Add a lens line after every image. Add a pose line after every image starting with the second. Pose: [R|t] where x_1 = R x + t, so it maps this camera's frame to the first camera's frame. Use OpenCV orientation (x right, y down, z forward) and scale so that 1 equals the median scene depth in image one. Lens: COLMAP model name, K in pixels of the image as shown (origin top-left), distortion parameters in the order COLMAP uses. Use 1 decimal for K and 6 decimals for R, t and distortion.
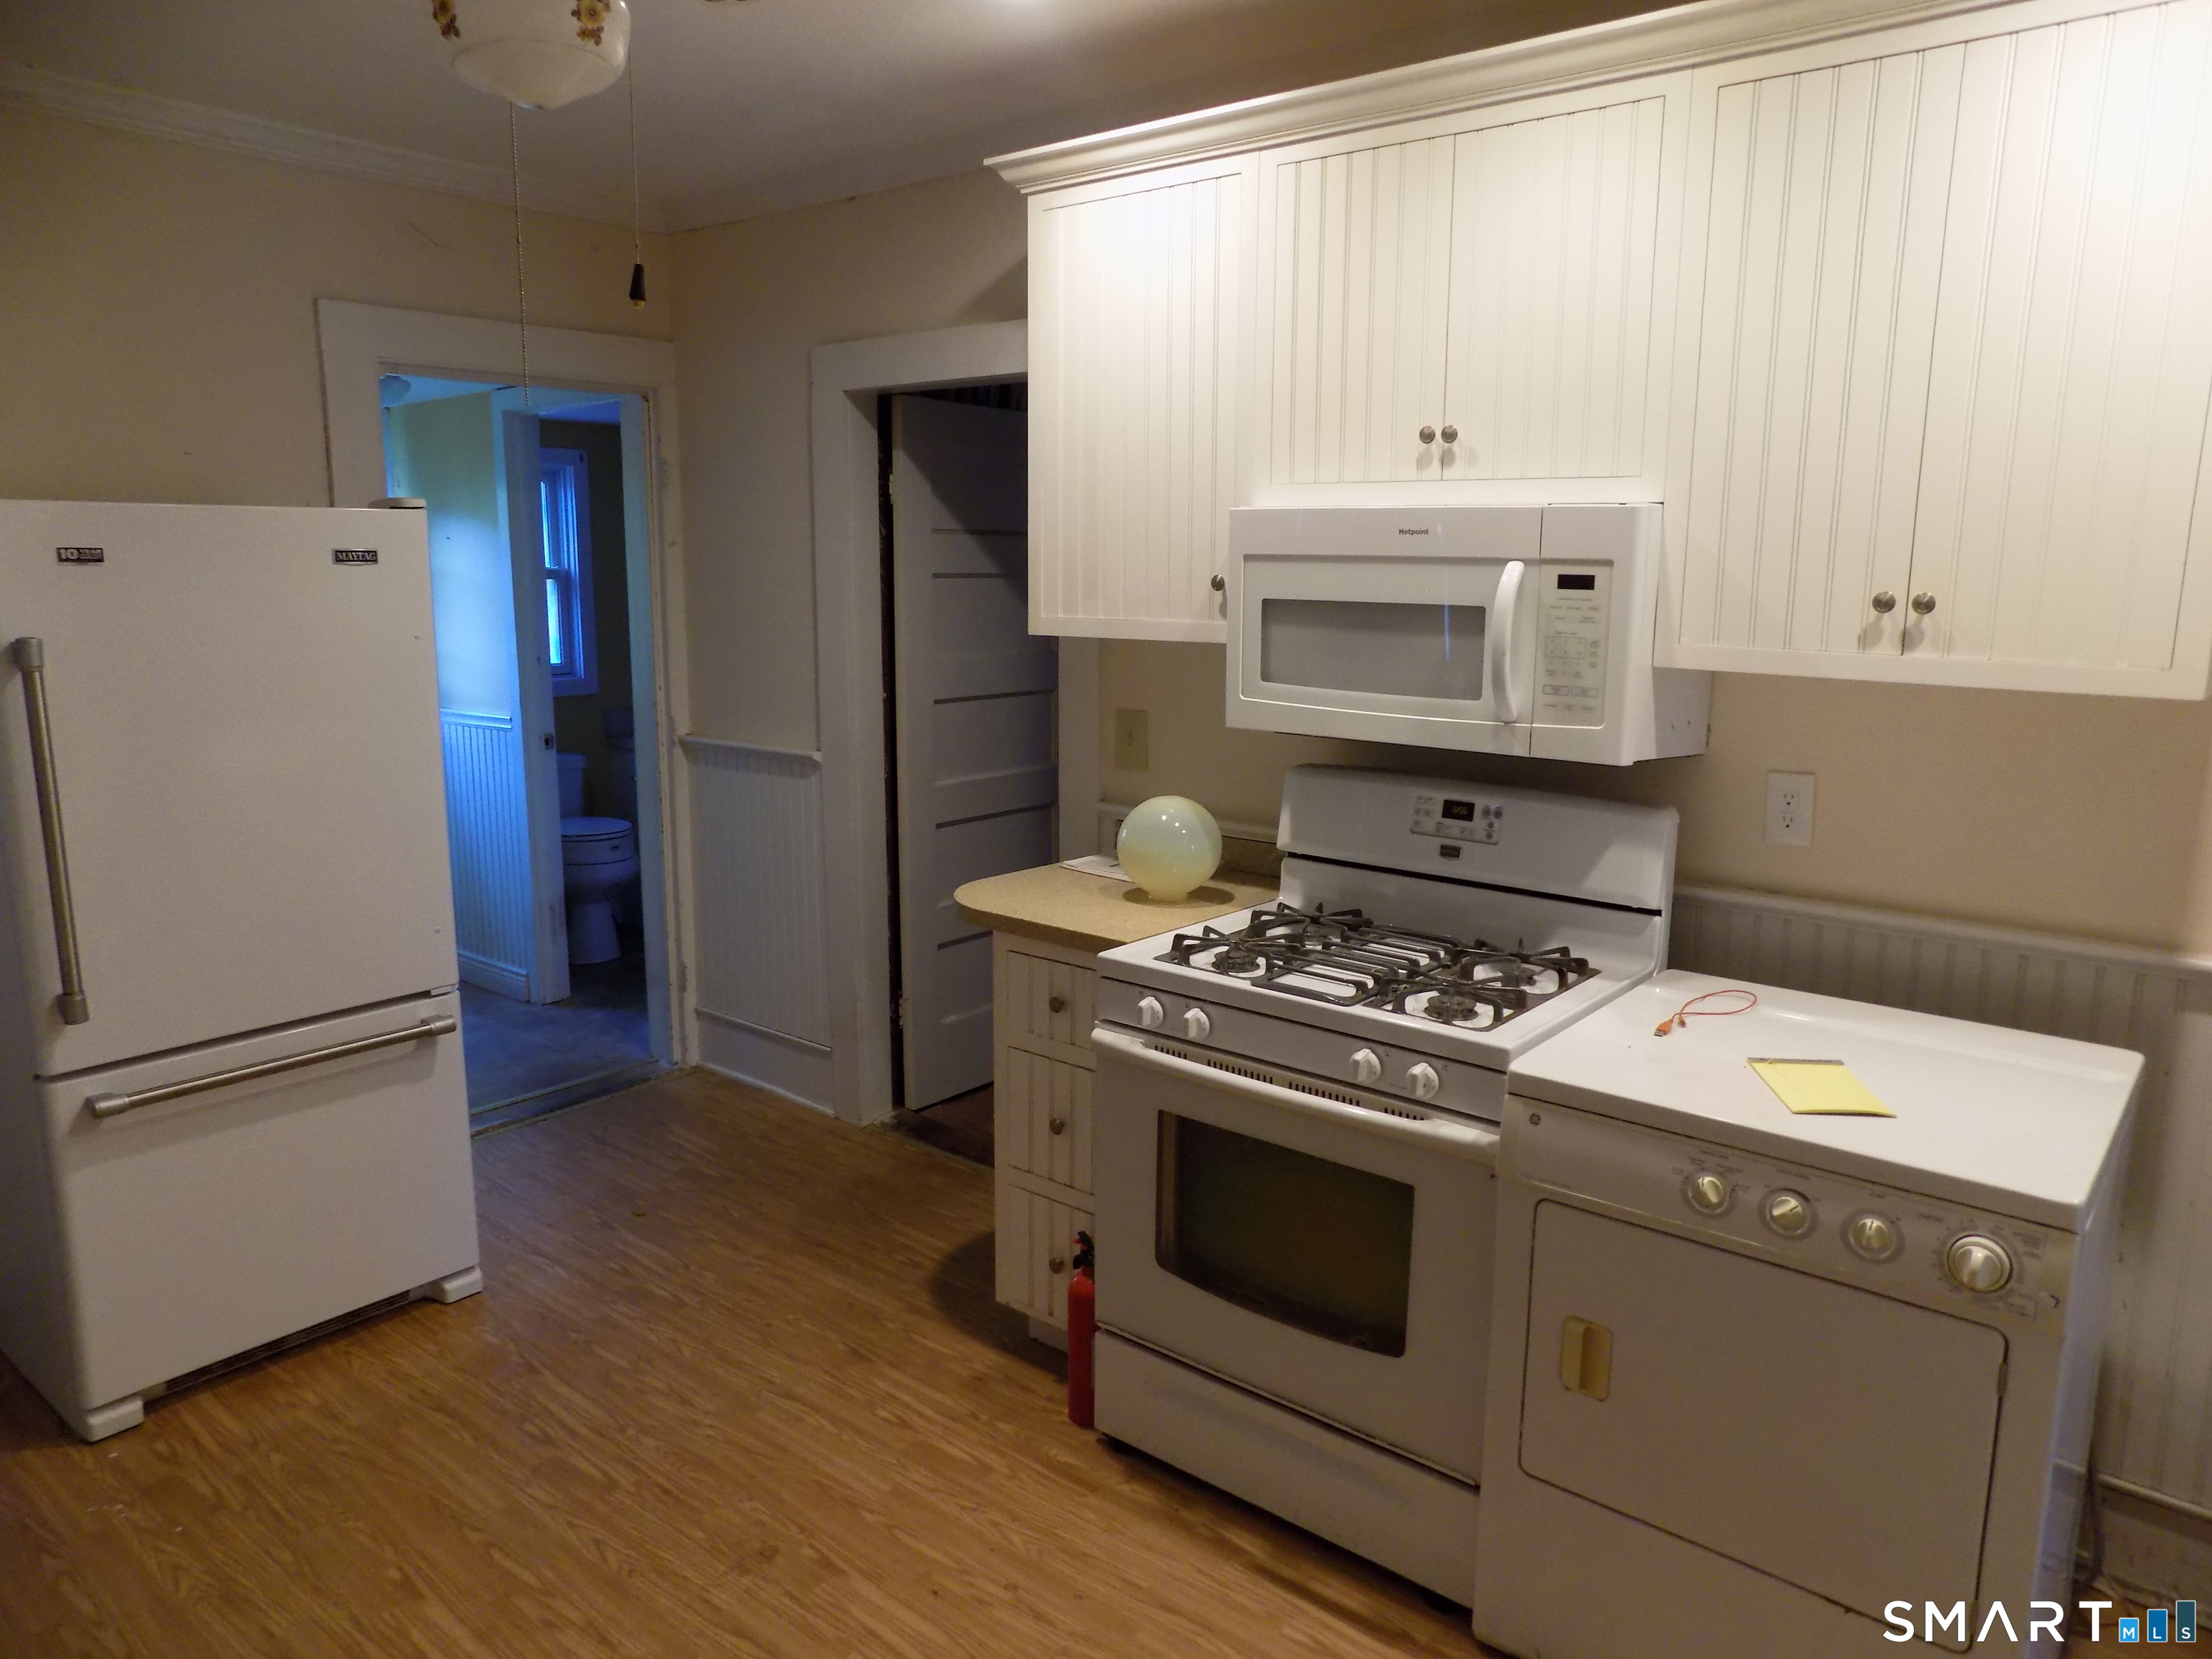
lens RADIAL K [[1486.1, 0, 1095.1], [0, 1486.1, 833.0], [0, 0, 1]] dist [-0.013336, 0.012244]
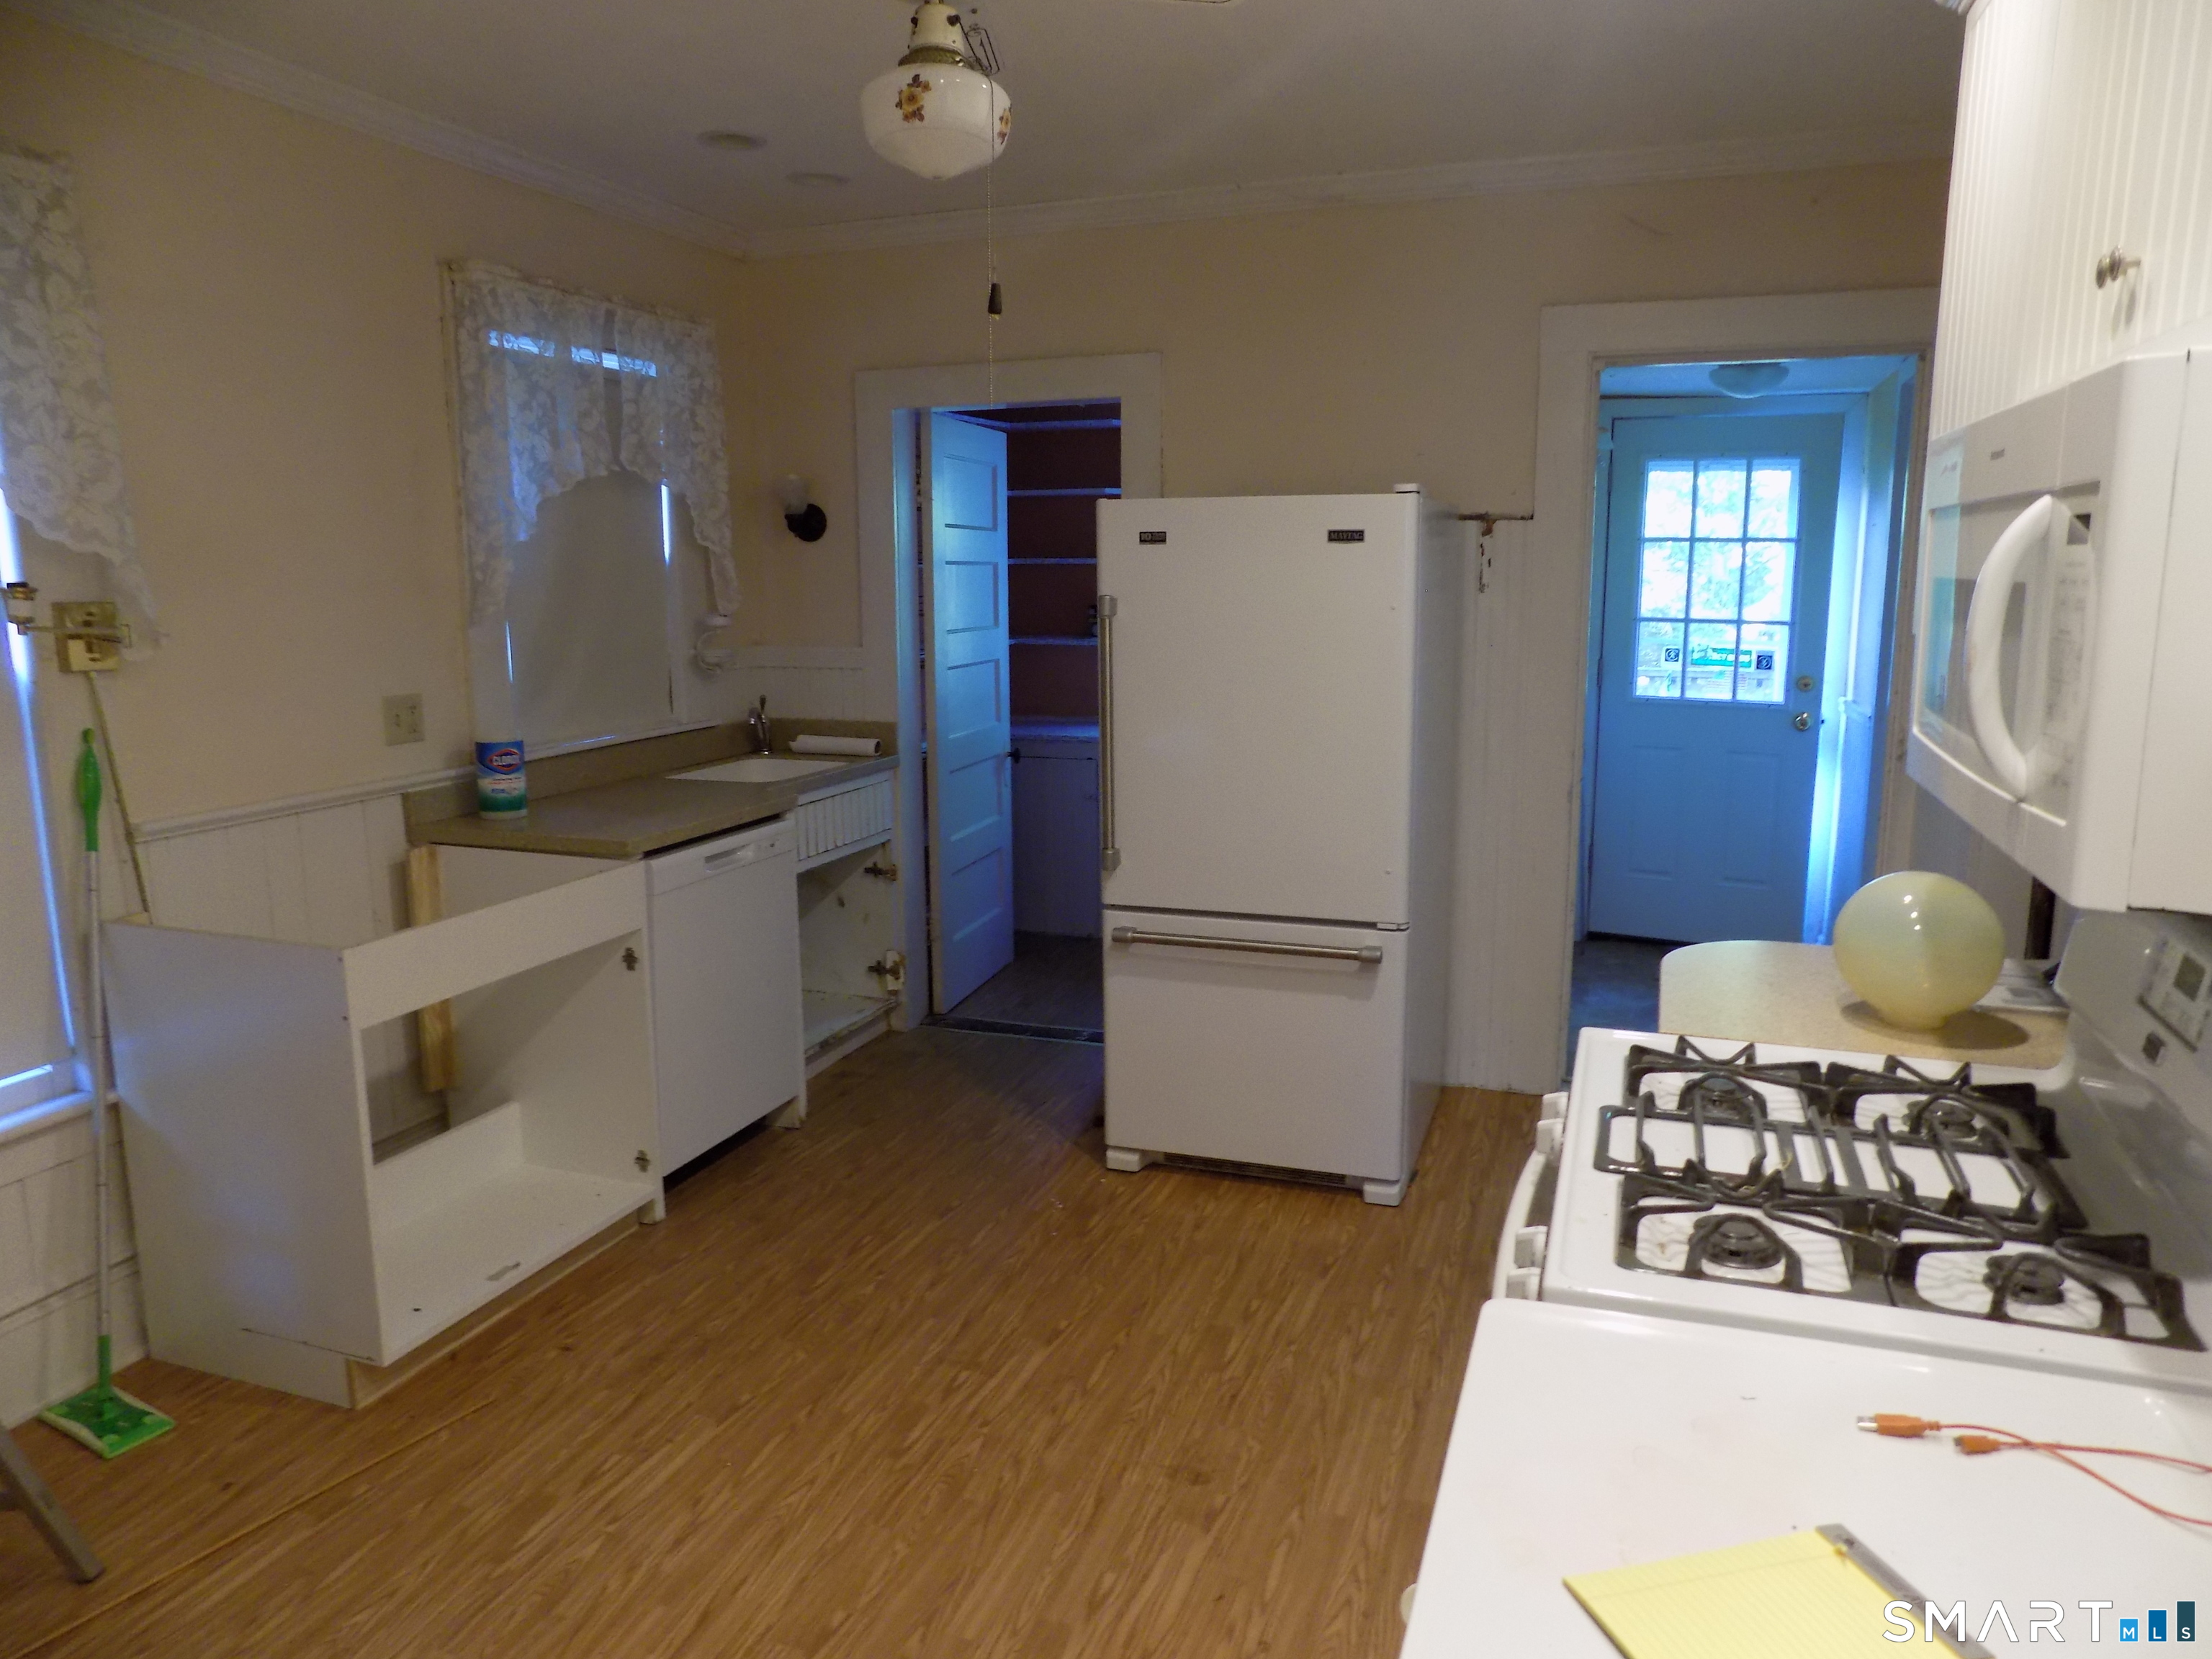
lens RADIAL K [[1486.1, 0, 1099.7], [0, 1486.1, 823.7], [0, 0, 1]] dist [-0.013336, 0.012244]
pose [[0.342486, 0.156660, -0.926370, 0.572822], [-0.157699, 0.981597, 0.107697, -0.061957], [0.926193, 0.109203, 0.360889, 0.440560]]
